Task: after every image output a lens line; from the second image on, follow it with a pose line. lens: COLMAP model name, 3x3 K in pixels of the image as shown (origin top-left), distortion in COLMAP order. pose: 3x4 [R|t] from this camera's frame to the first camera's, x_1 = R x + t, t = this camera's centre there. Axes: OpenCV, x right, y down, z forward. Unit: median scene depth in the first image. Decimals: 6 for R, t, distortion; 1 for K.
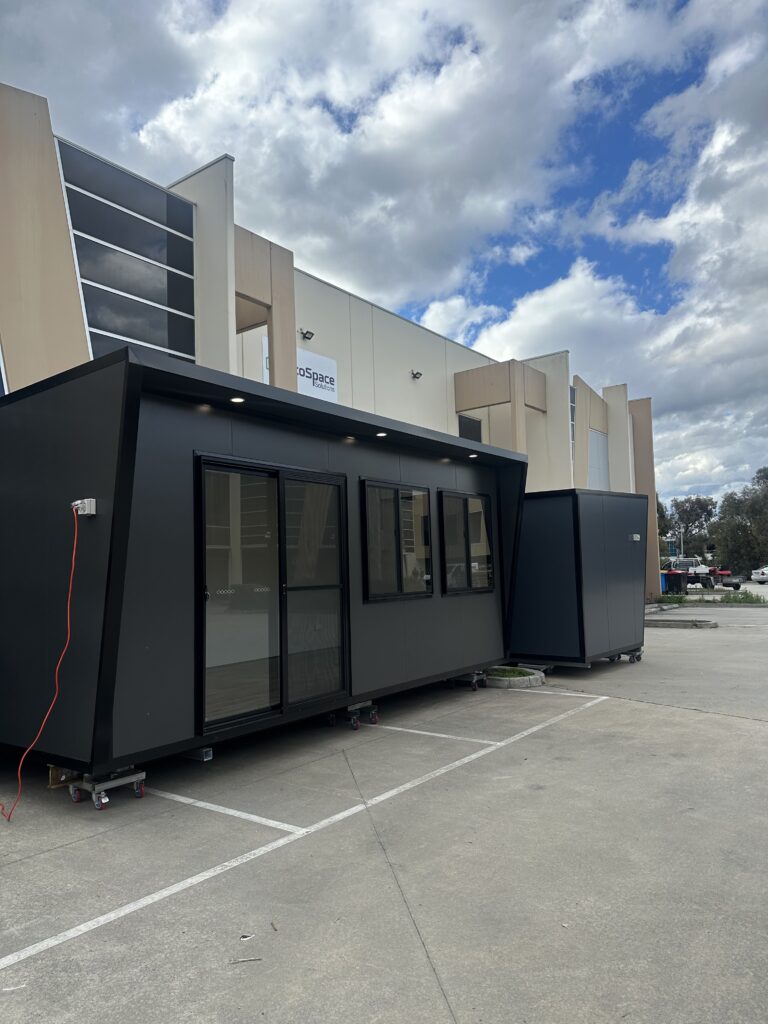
lens RADIAL K [[716.0, 0, 384.1], [0, 716.0, 520.8], [0, 0, 1]] dist [0.058415, -0.079090]
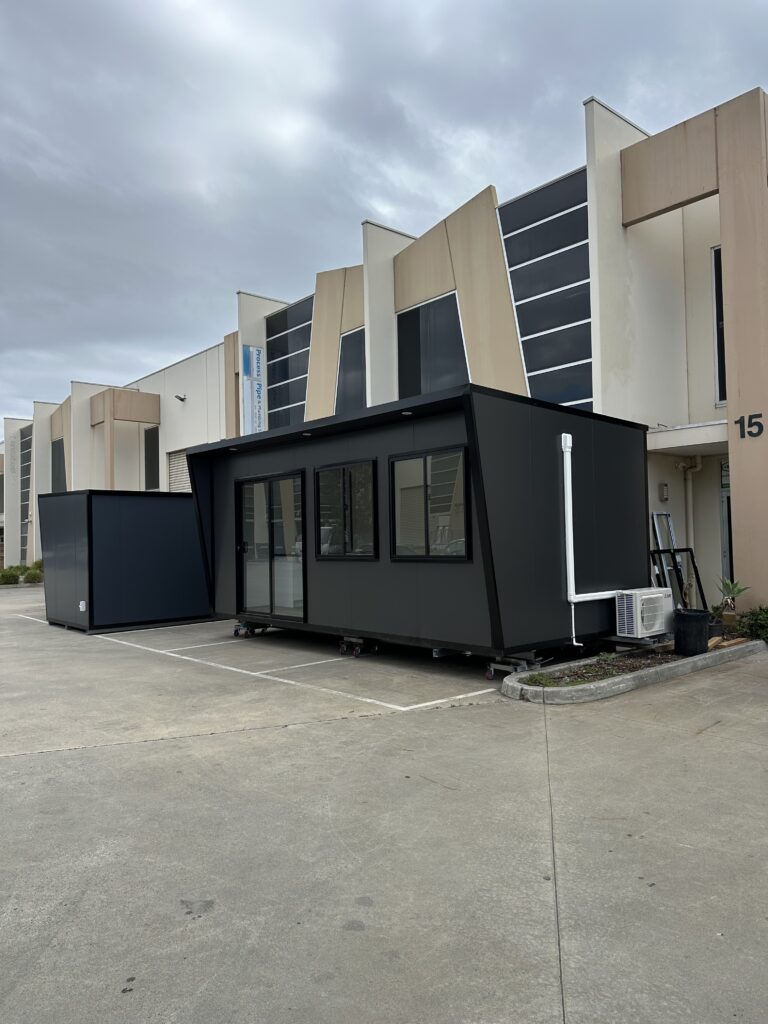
lens RADIAL K [[713.5, 0, 380.4], [0, 713.5, 509.4], [0, 0, 1]] dist [0.106004, -0.192691]
pose [[-0.213686, -0.009431, -0.976857, 0.914357], [0.103313, 0.994128, -0.032197, 0.053328], [0.971424, -0.107803, -0.211456, 1.017645]]
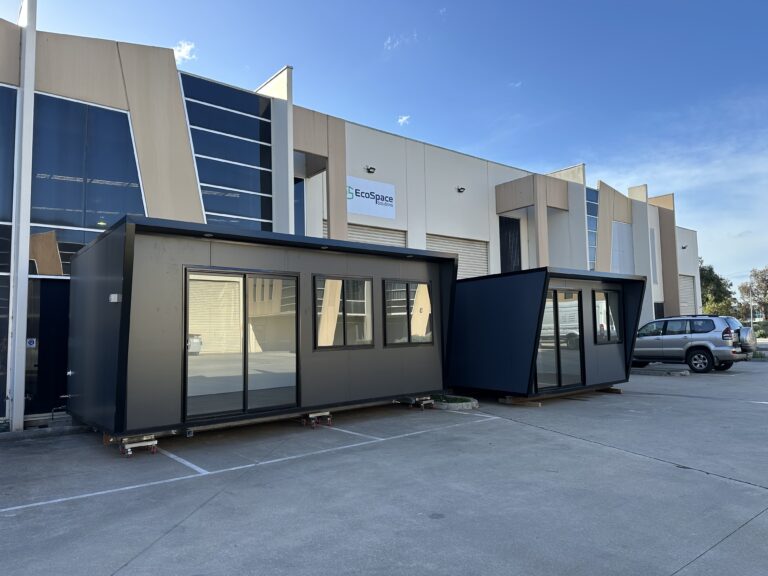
lens RADIAL K [[537.0, 0, 384.0], [0, 537.0, 288.0], [0, 0, 1]] dist [0.058415, -0.079090]
pose [[0.971149, -0.012109, -0.238168, 0.302091], [0.010813, 0.999919, -0.006746, -0.013608], [0.238230, 0.003976, 0.971201, -0.109549]]
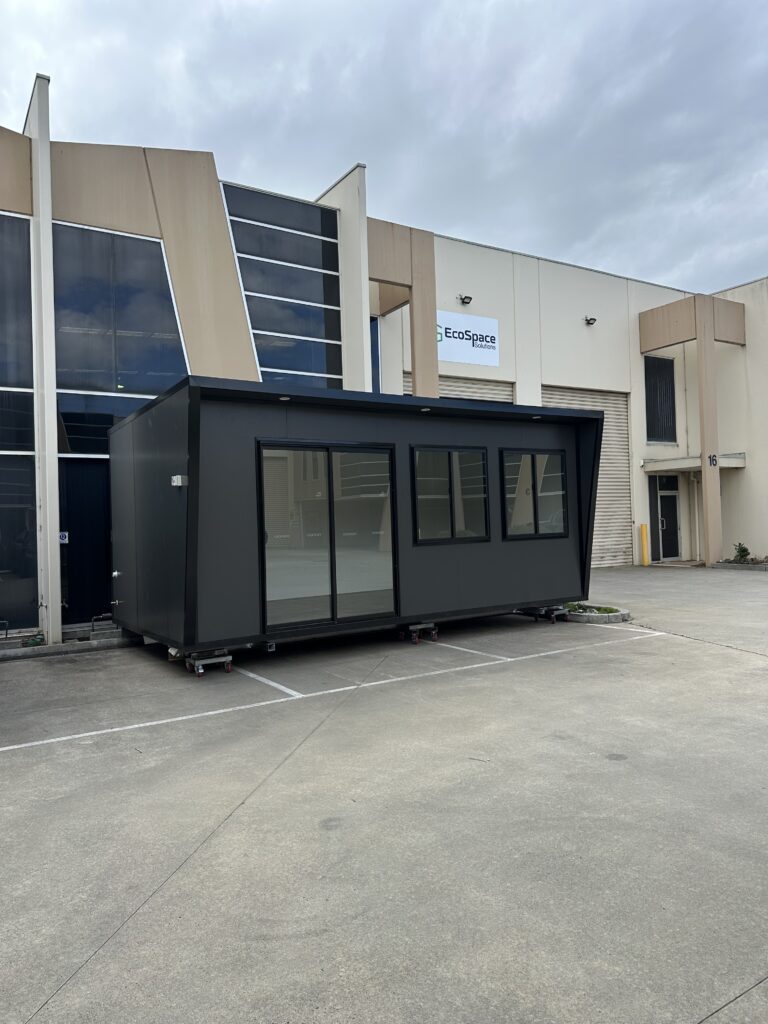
lens RADIAL K [[713.5, 0, 380.4], [0, 713.5, 509.4], [0, 0, 1]] dist [0.106004, -0.192691]
pose [[0.935539, -0.008945, -0.353109, 0.258289], [0.031418, 0.997824, 0.057961, -0.016175], [0.351823, -0.065318, 0.933785, -0.136322]]
